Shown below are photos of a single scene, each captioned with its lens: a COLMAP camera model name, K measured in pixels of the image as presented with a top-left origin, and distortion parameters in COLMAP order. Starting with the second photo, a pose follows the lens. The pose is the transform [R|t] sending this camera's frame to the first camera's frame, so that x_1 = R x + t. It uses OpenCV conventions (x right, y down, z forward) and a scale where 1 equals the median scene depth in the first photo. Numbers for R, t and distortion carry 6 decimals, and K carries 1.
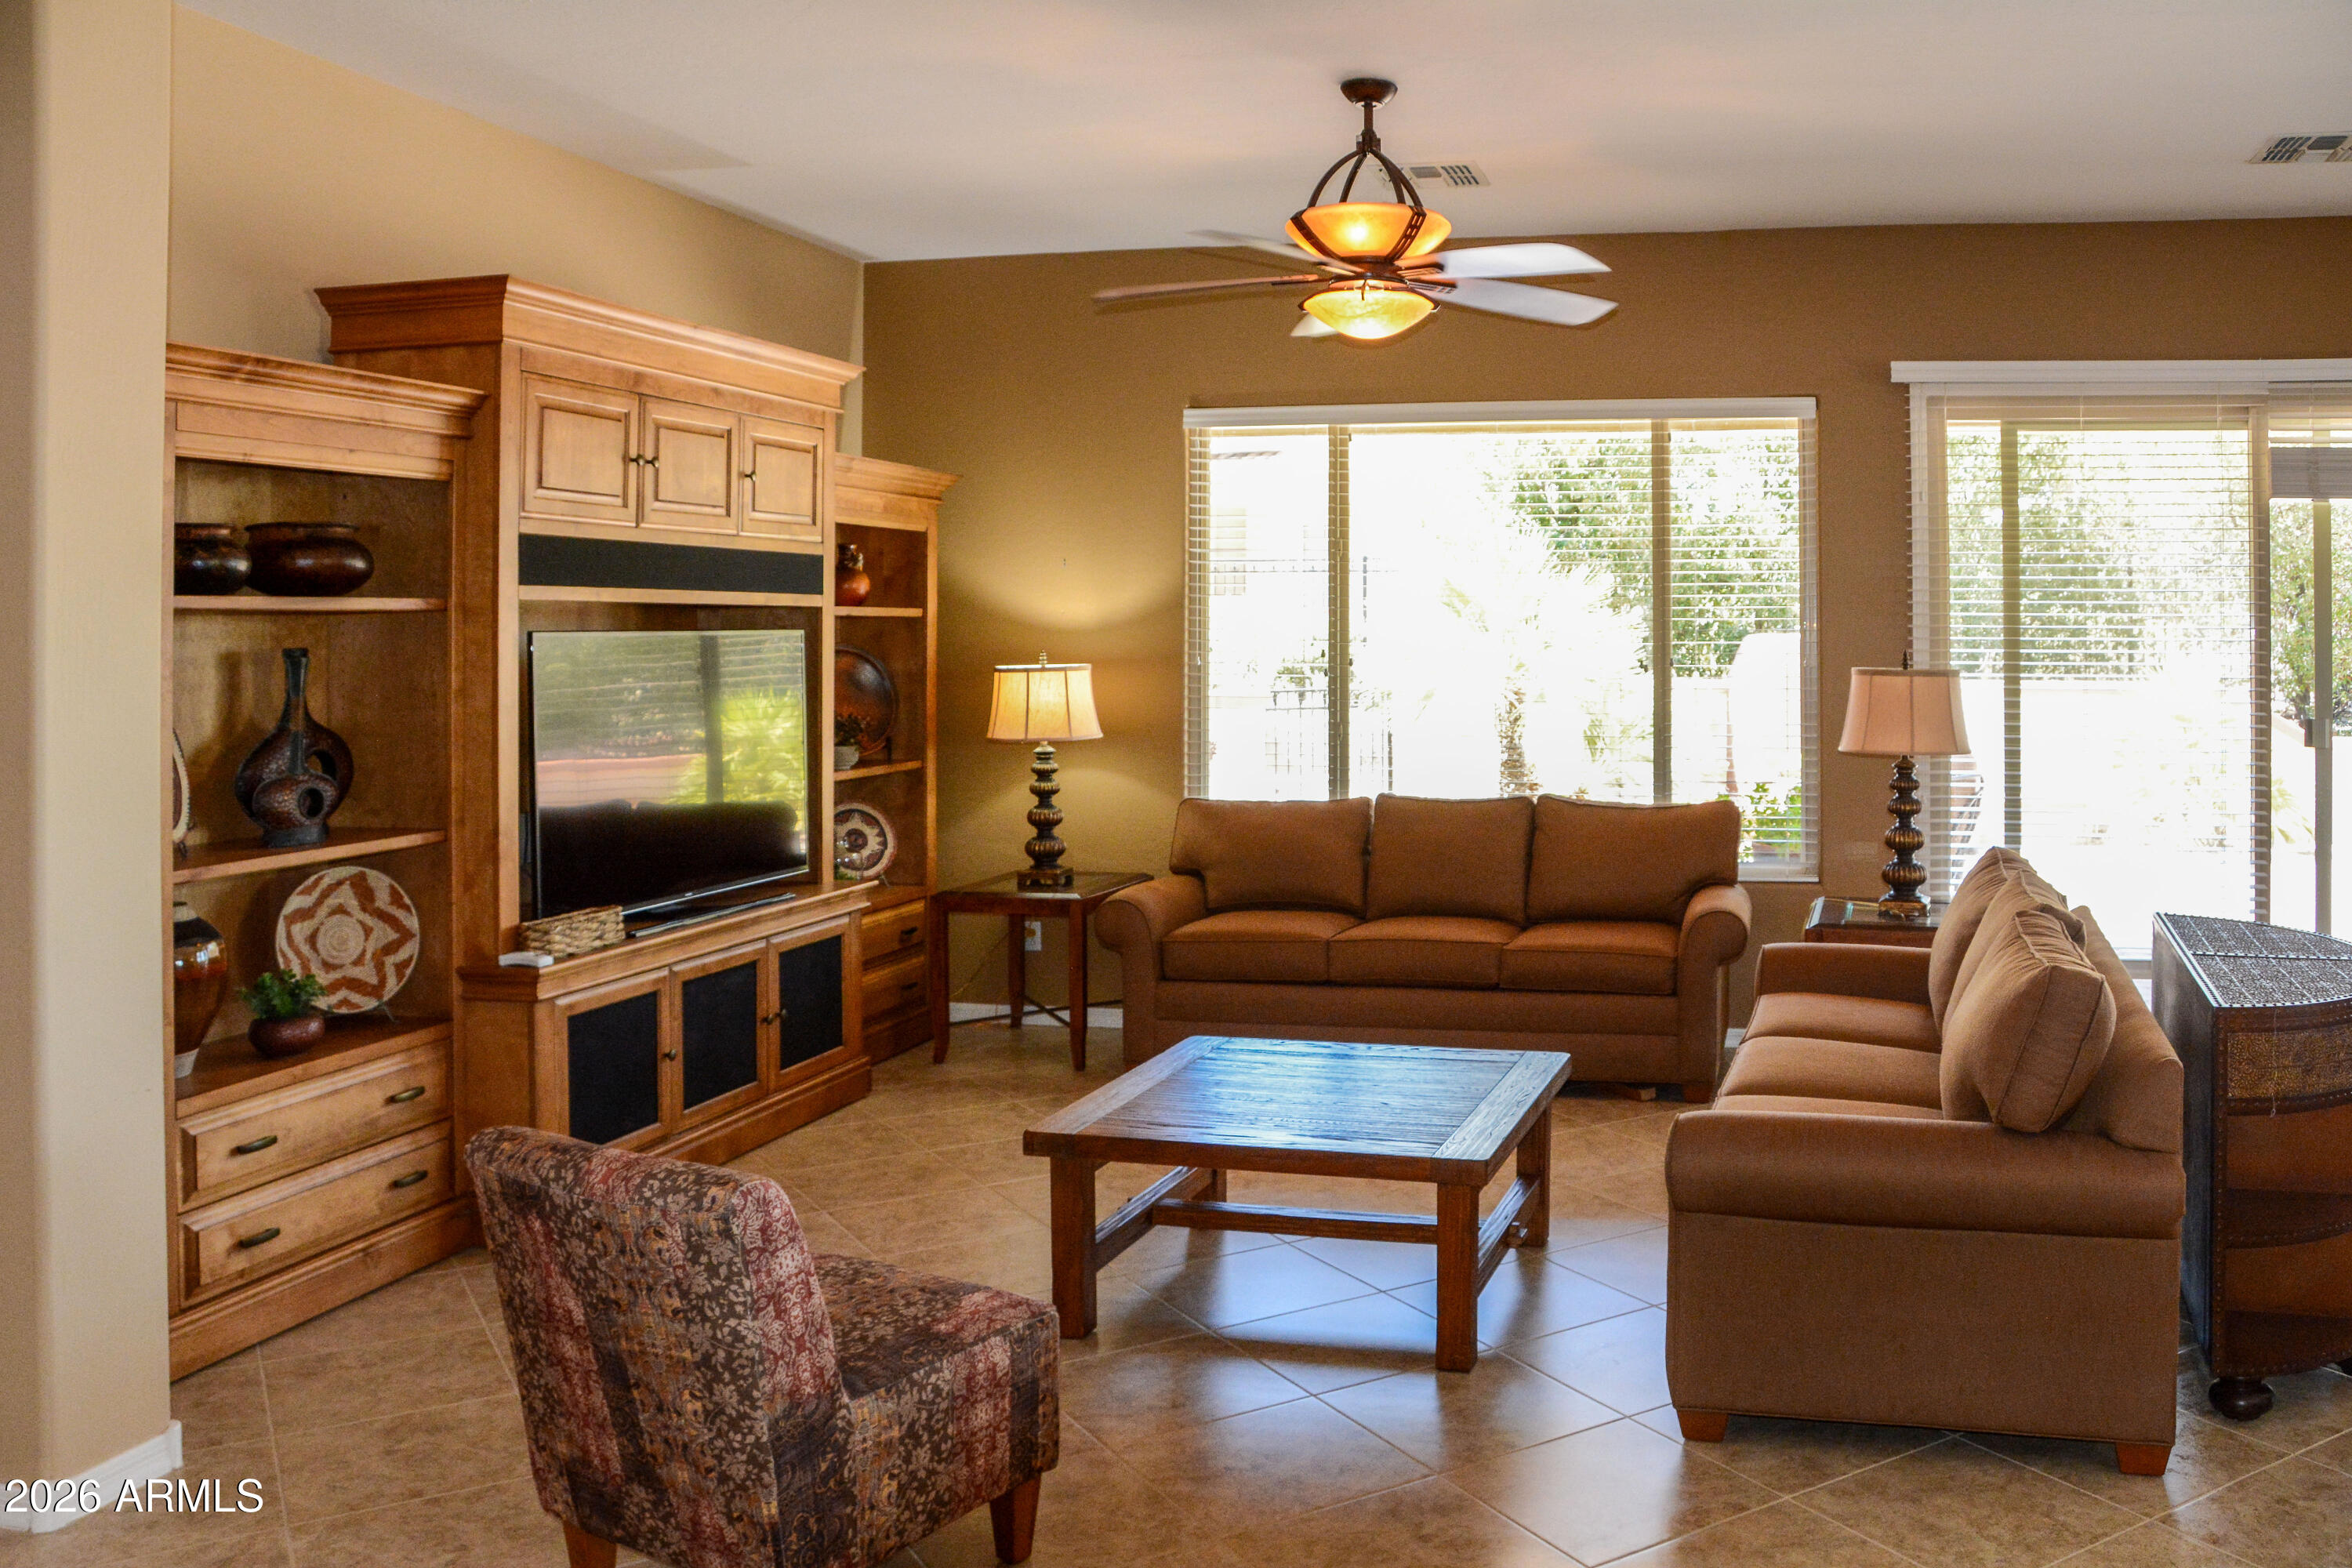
lens RADIAL K [[1969.1, 0, 1442.4], [0, 1969.1, 618.8], [0, 0, 1]] dist [-0.083250, 0.016617]
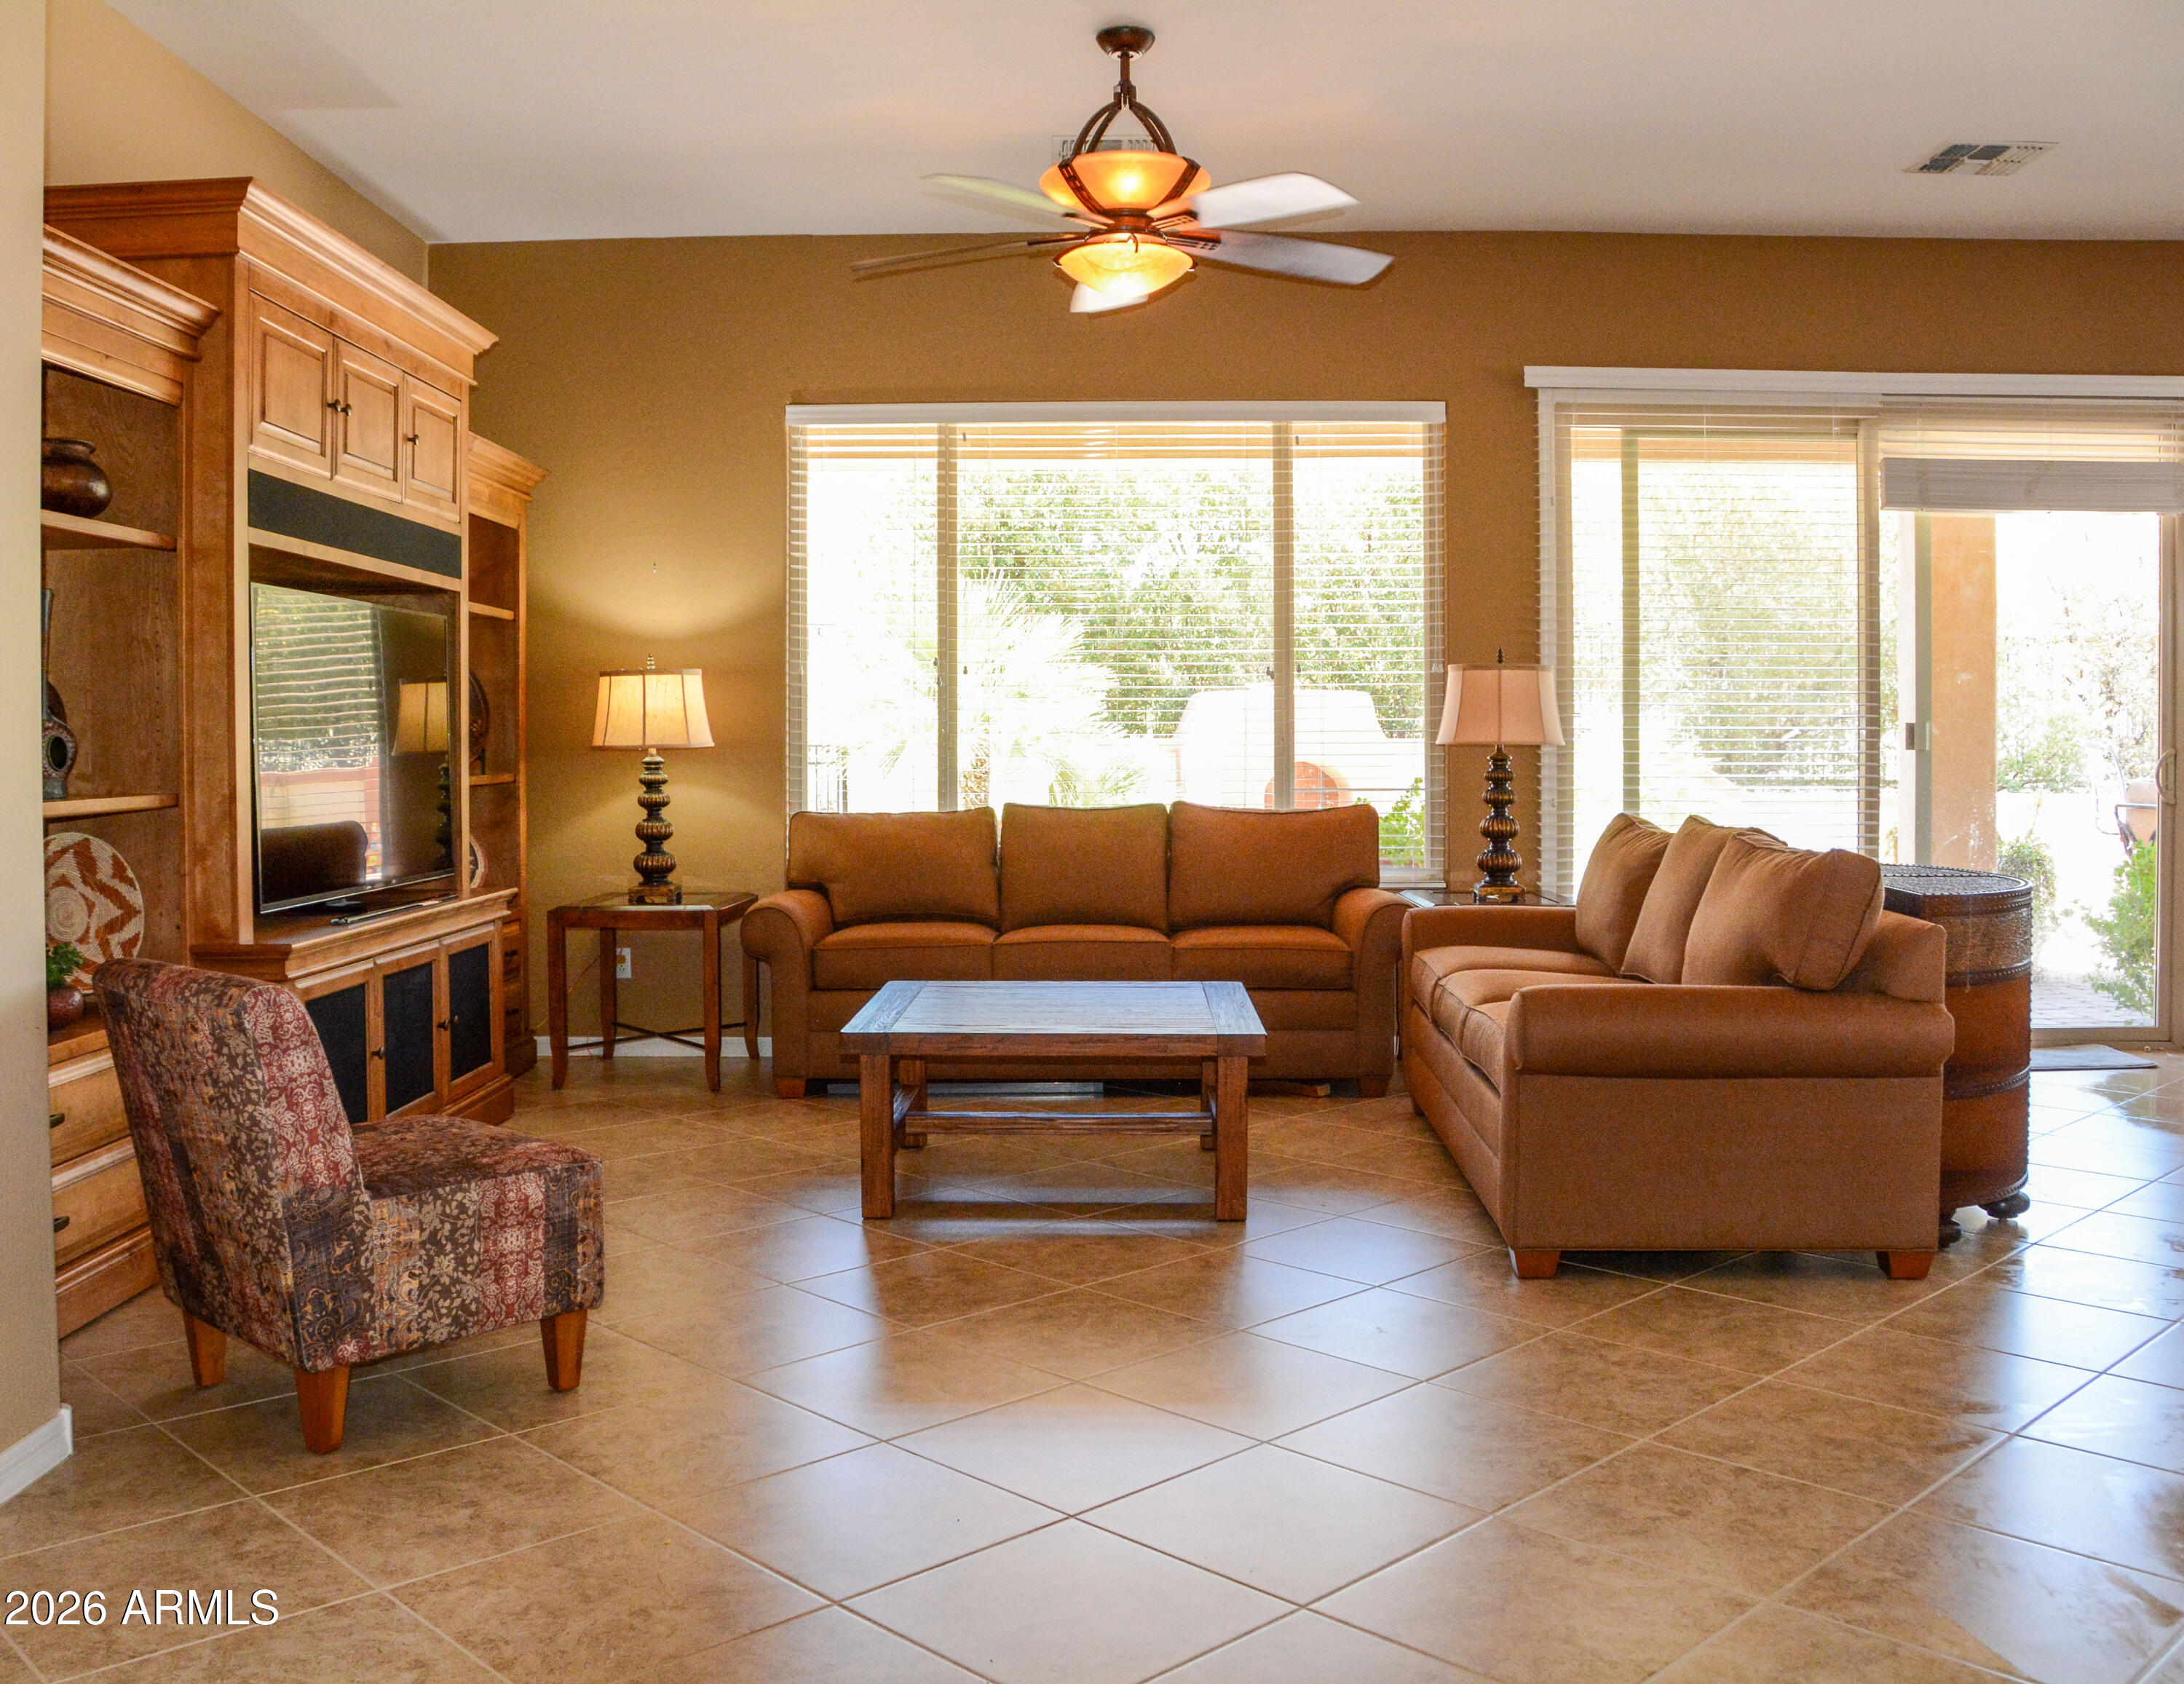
lens RADIAL K [[2031.2, 0, 1008.3], [0, 2031.2, 797.7], [0, 0, 1]] dist [-0.101319, 0.004574]
pose [[0.989272, -0.005085, 0.146000, -0.201853], [0.000216, 0.999444, 0.033346, 0.060475], [-0.146088, -0.032956, 0.988722, 0.015075]]
